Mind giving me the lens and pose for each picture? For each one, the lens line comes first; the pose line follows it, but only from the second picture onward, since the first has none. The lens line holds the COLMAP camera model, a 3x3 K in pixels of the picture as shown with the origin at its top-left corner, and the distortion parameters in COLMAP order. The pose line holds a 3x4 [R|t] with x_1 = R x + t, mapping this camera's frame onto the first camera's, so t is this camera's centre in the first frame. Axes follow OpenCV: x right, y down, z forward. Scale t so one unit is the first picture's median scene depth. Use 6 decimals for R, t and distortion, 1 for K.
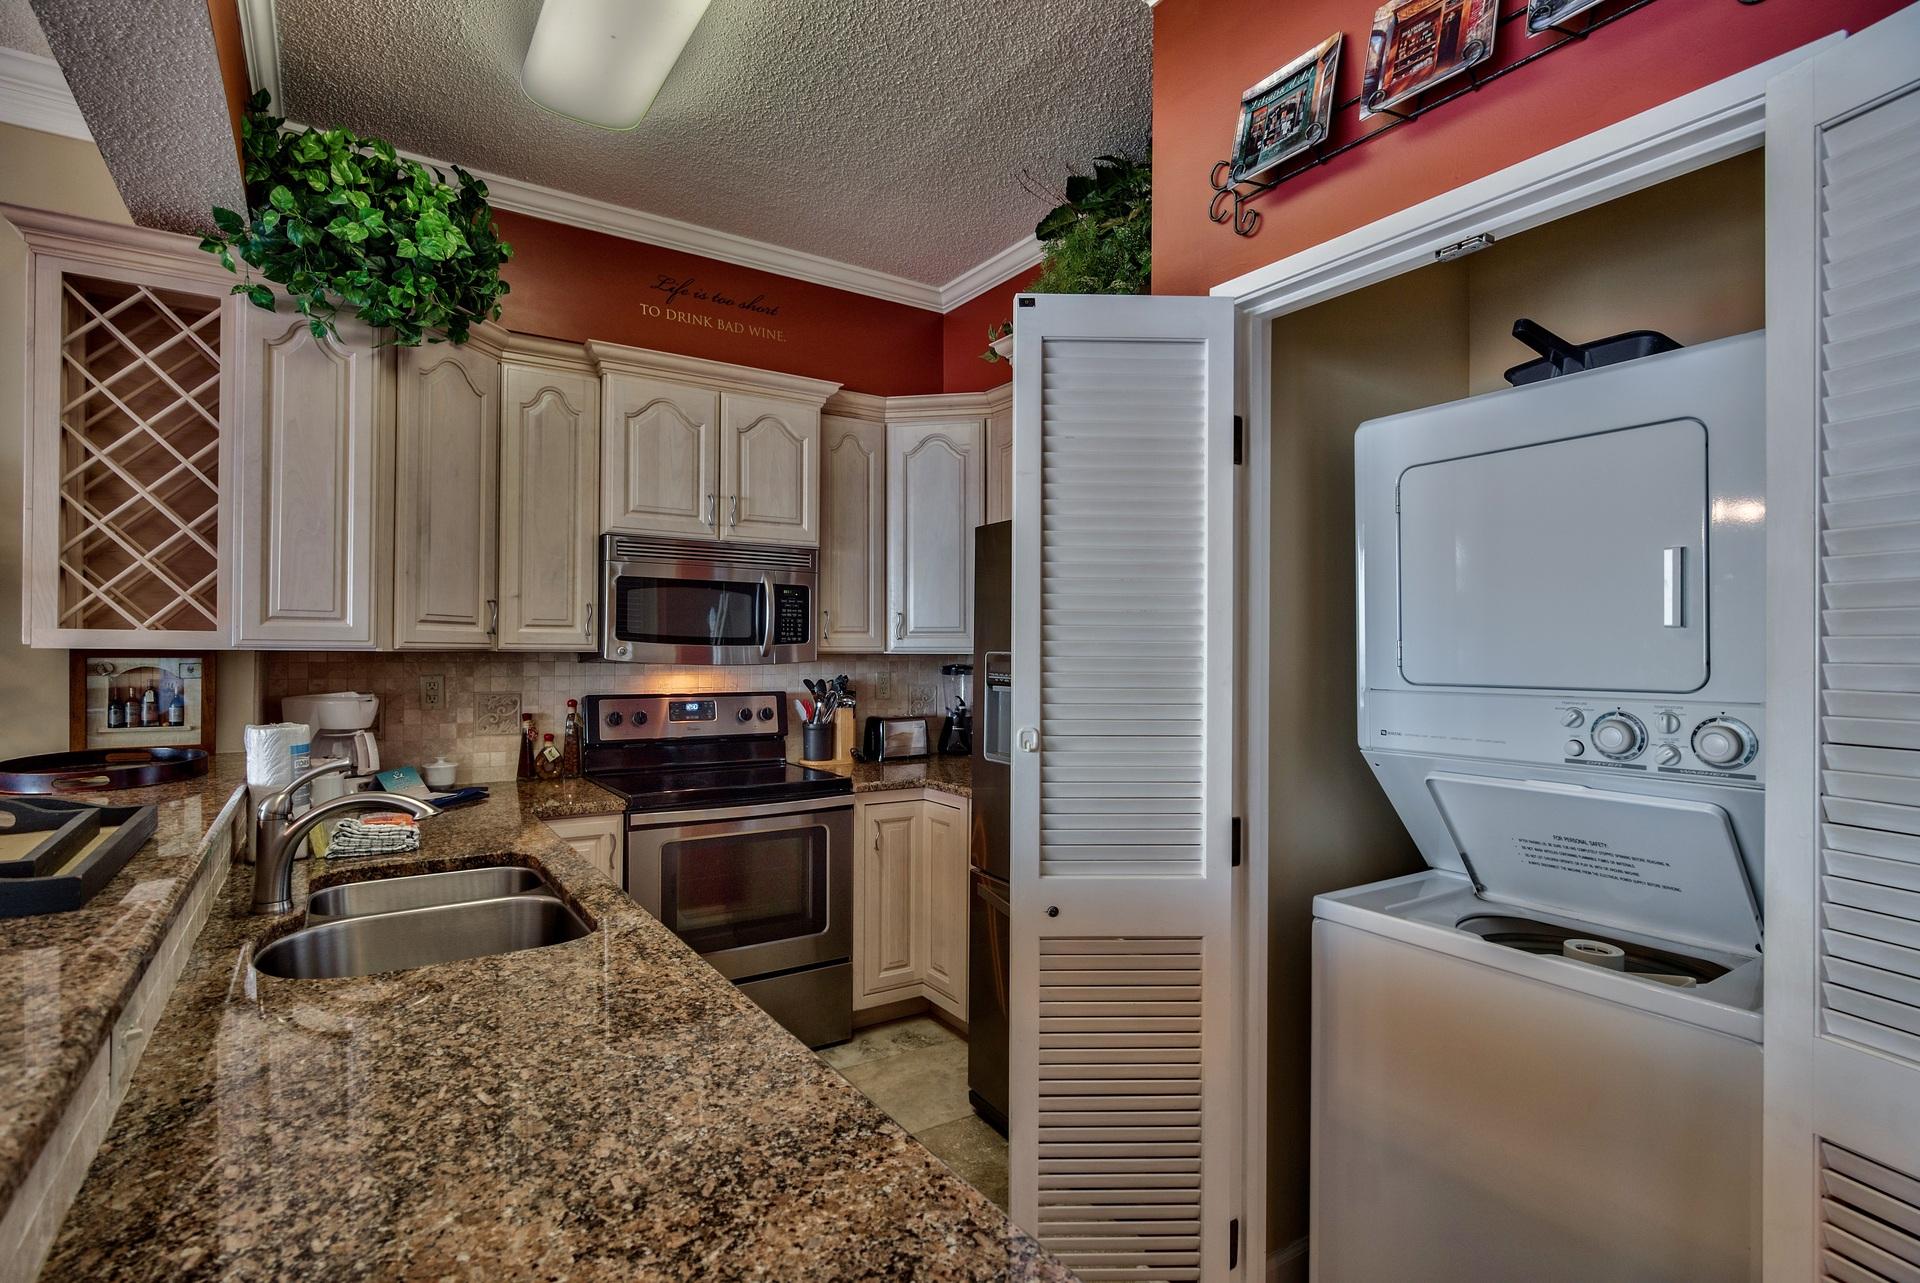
lens RADIAL K [[939.0, 0, 970.7], [0, 939.0, 650.1], [0, 0, 1]] dist [-0.004861, 0.001873]
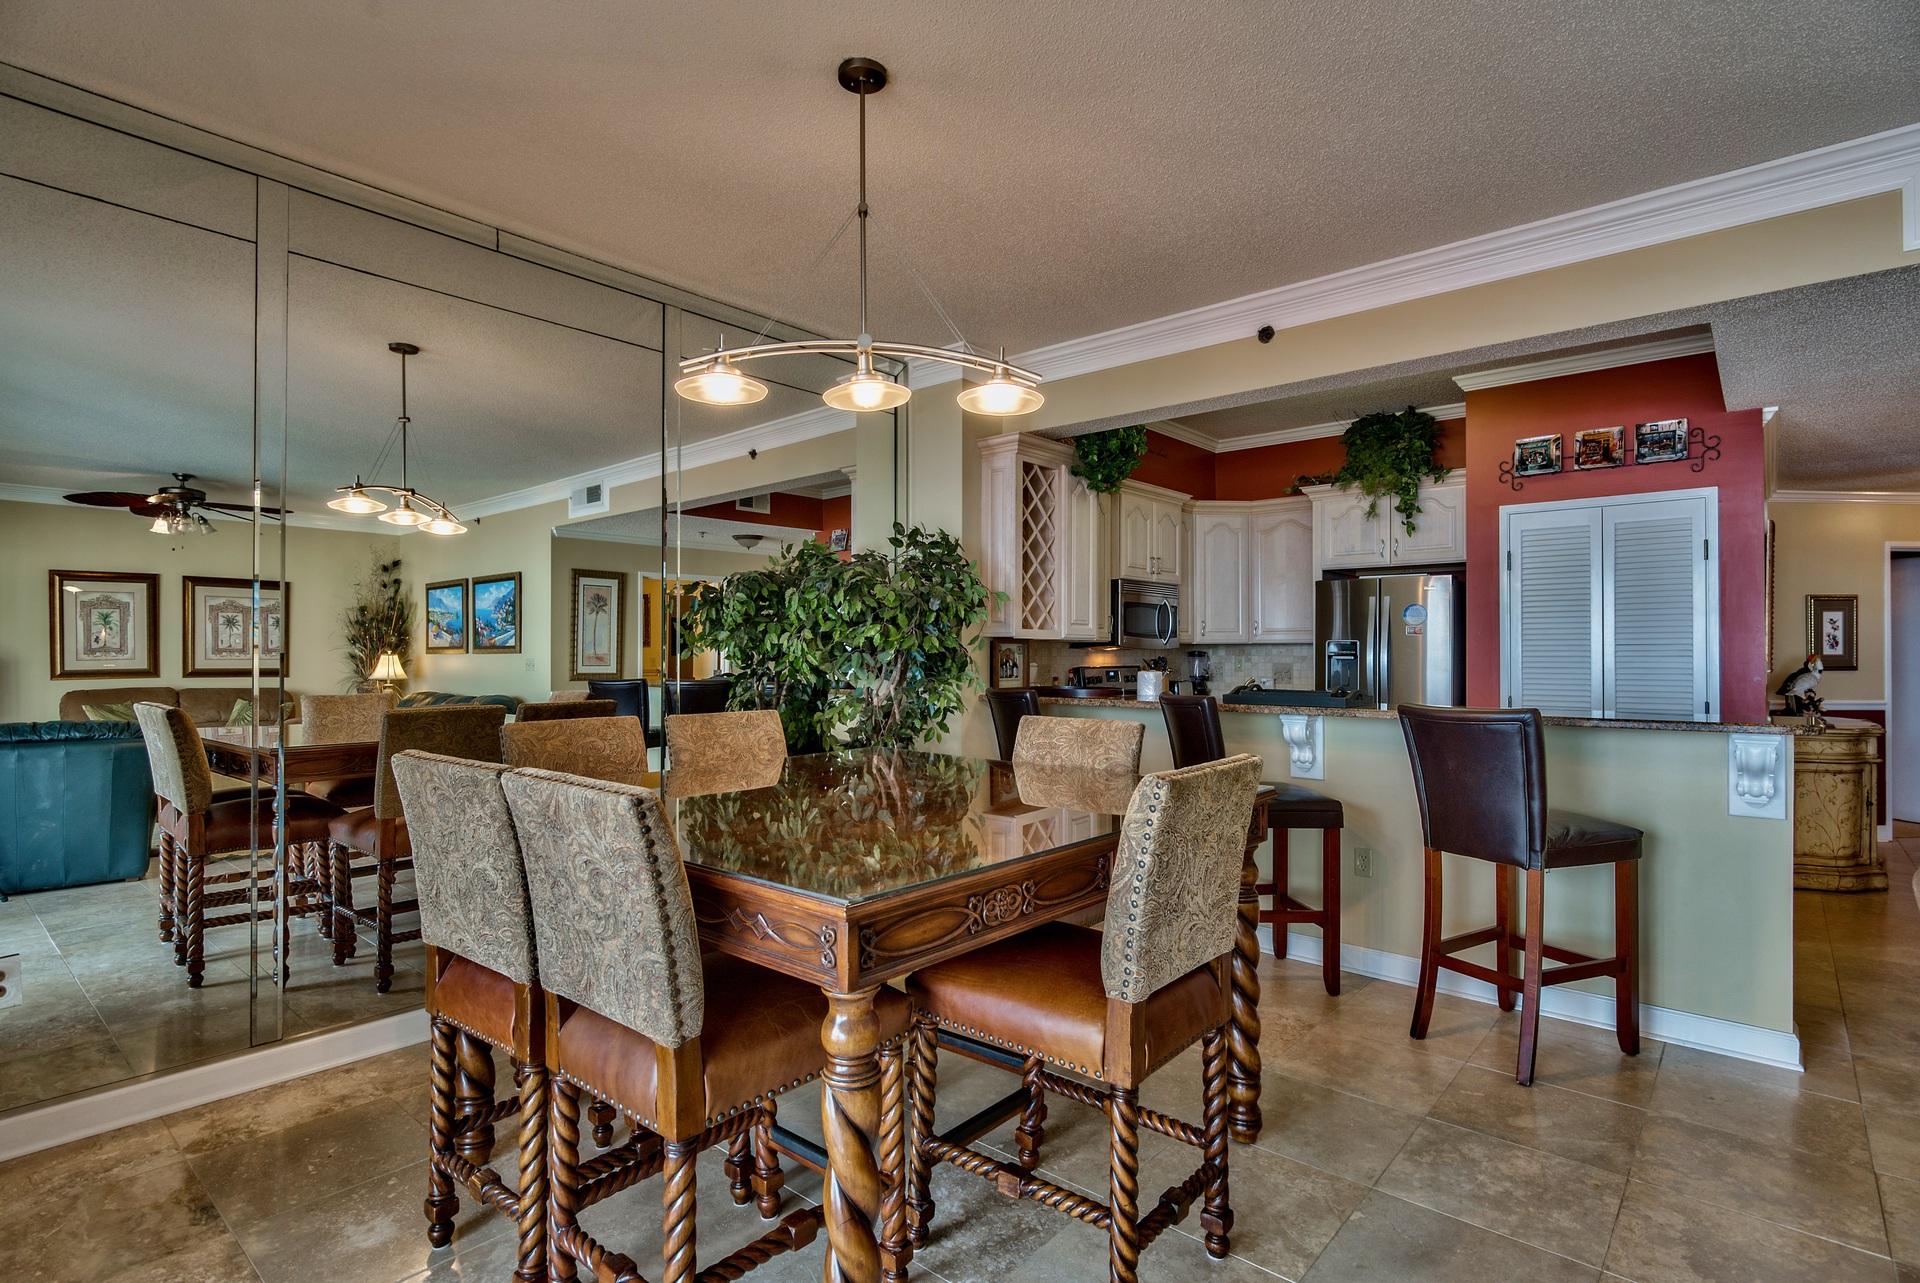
lens RADIAL K [[939.0, 0, 985.0], [0, 939.0, 661.8], [0, 0, 1]] dist [-0.004861, 0.001873]
pose [[0.960349, -0.007599, 0.278699, -1.443013], [0.005786, 0.999956, 0.007328, 0.032805], [-0.278742, -0.005425, 0.960351, -0.902812]]
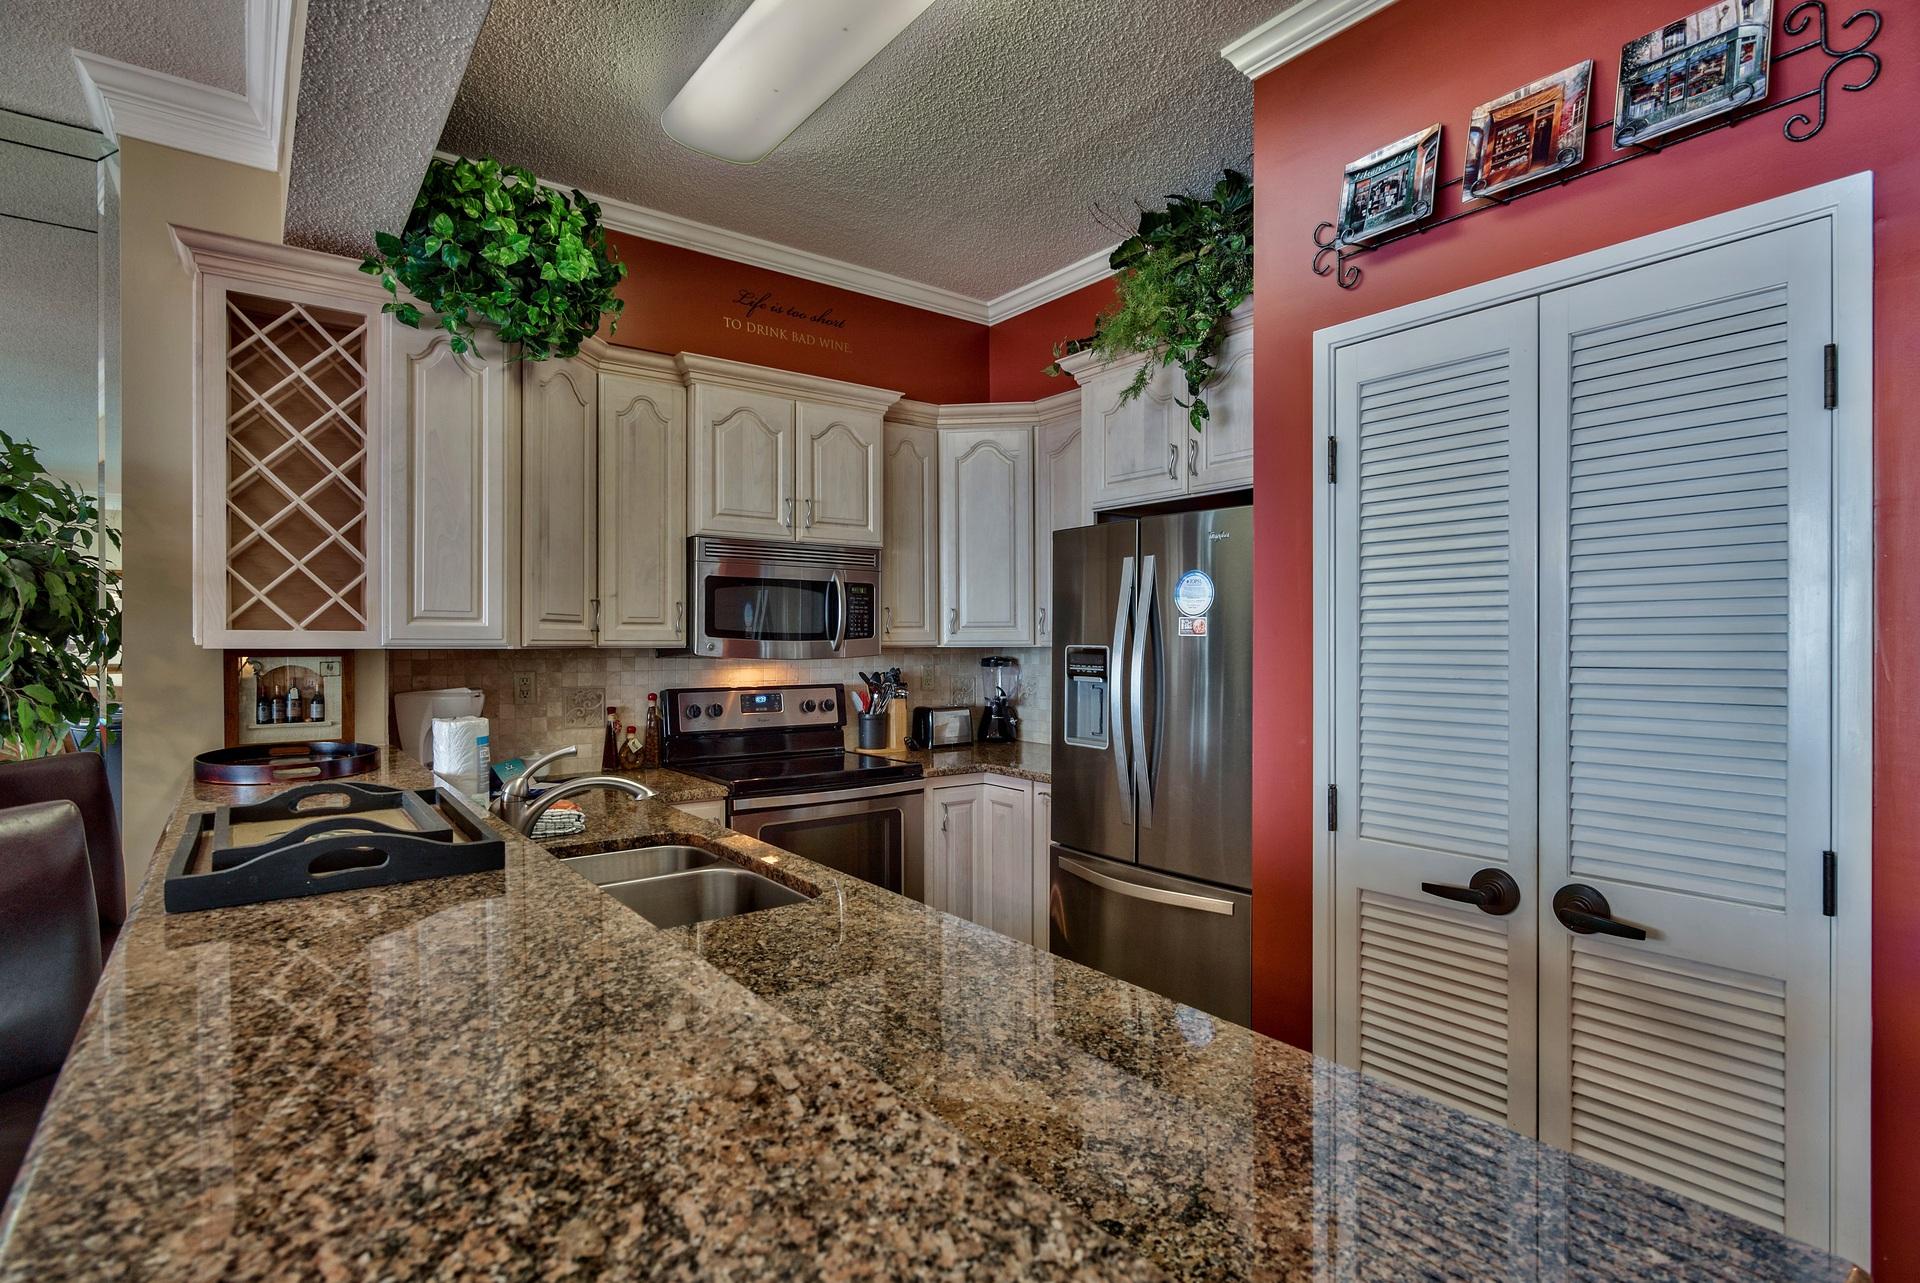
lens RADIAL K [[939.0, 0, 989.1], [0, 939.0, 651.2], [0, 0, 1]] dist [-0.004861, 0.001873]
pose [[0.997596, -0.006864, 0.068964, -0.165651], [0.006143, 0.999924, 0.010667, -0.004145], [-0.069032, -0.010218, 0.997562, -0.096896]]
